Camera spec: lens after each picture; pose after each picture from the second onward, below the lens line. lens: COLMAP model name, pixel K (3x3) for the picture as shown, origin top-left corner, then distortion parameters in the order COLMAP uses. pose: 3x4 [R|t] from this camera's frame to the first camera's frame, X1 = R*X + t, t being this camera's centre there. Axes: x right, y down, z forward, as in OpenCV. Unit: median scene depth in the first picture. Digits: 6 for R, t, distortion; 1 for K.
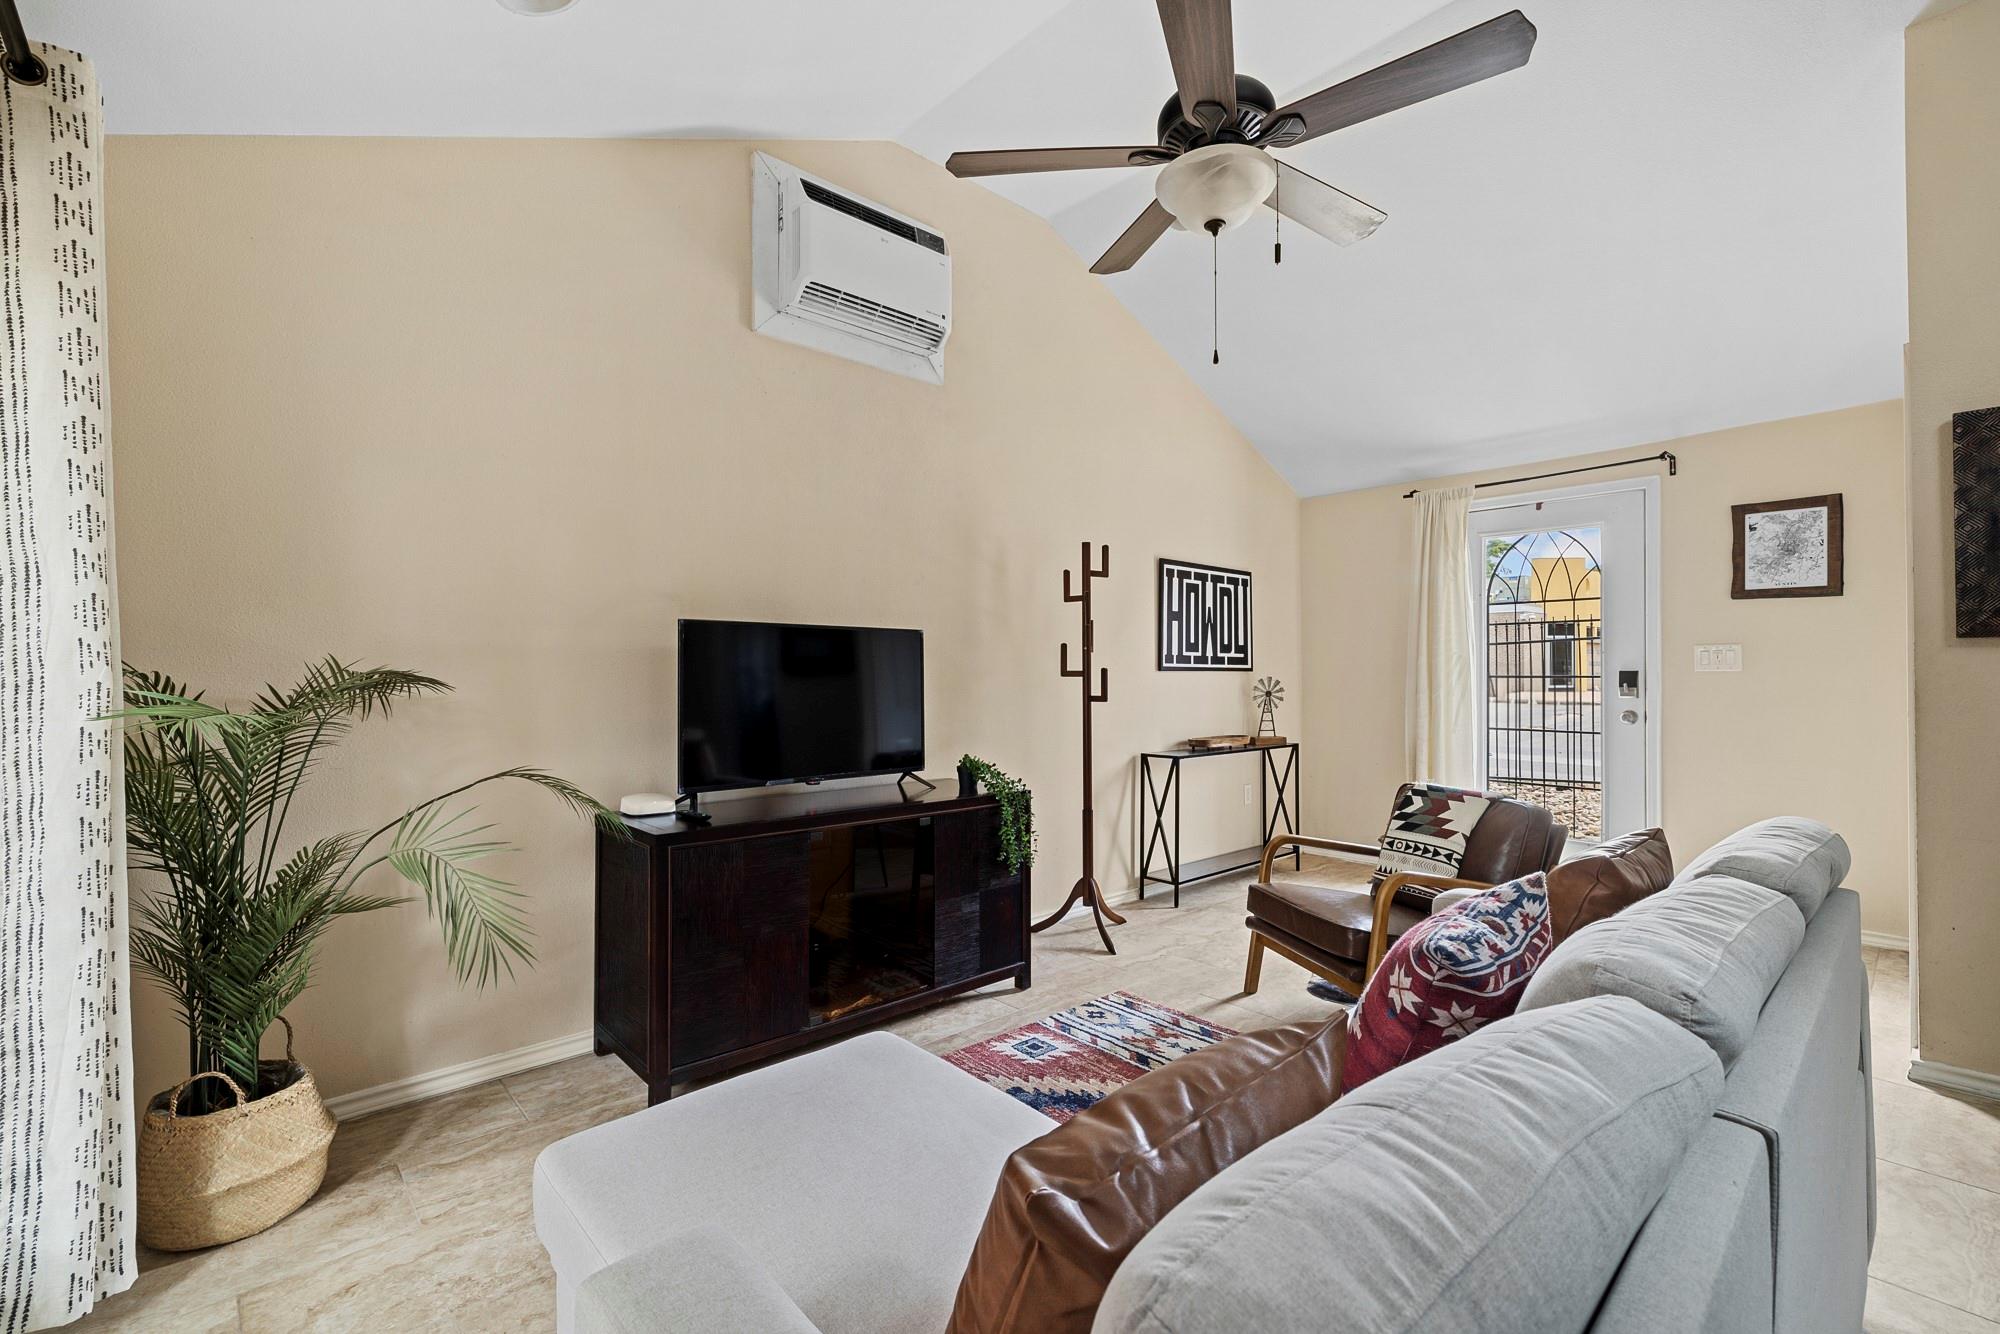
lens RADIAL K [[854.9, 0, 998.6], [0, 854.9, 664.5], [0, 0, 1]] dist [0.002554, -0.000428]
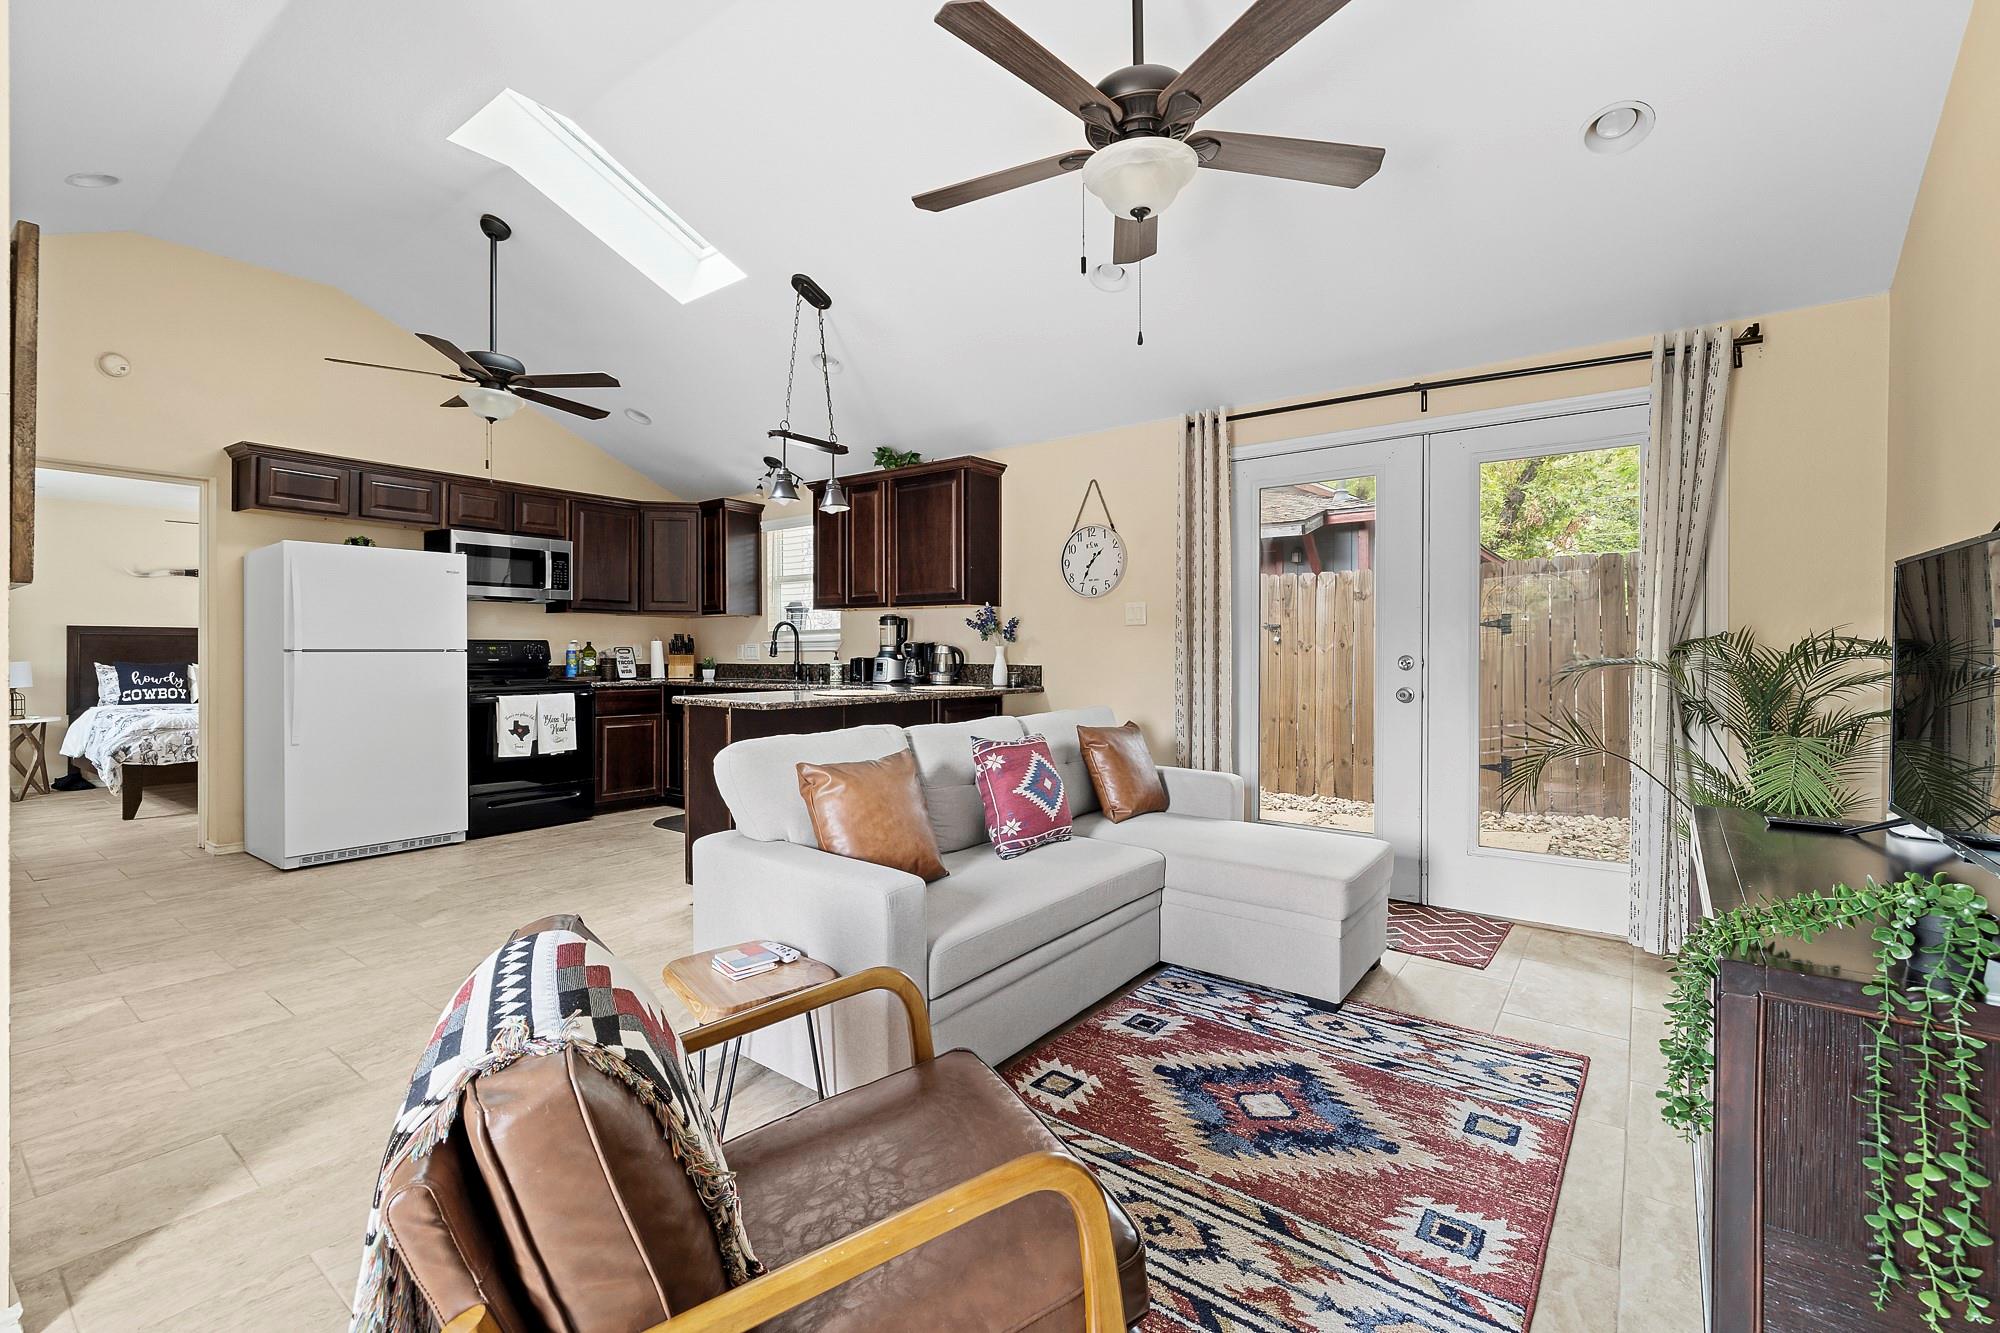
lens RADIAL K [[874.7, 0, 996.3], [0, 874.7, 655.7], [0, 0, 1]] dist [0.003674, 0.000143]
pose [[-0.982112, 0.003047, -0.188273, 0.275095], [0.002866, 0.999995, 0.001229, 0.011975], [0.188276, 0.000667, -0.982116, 0.881988]]
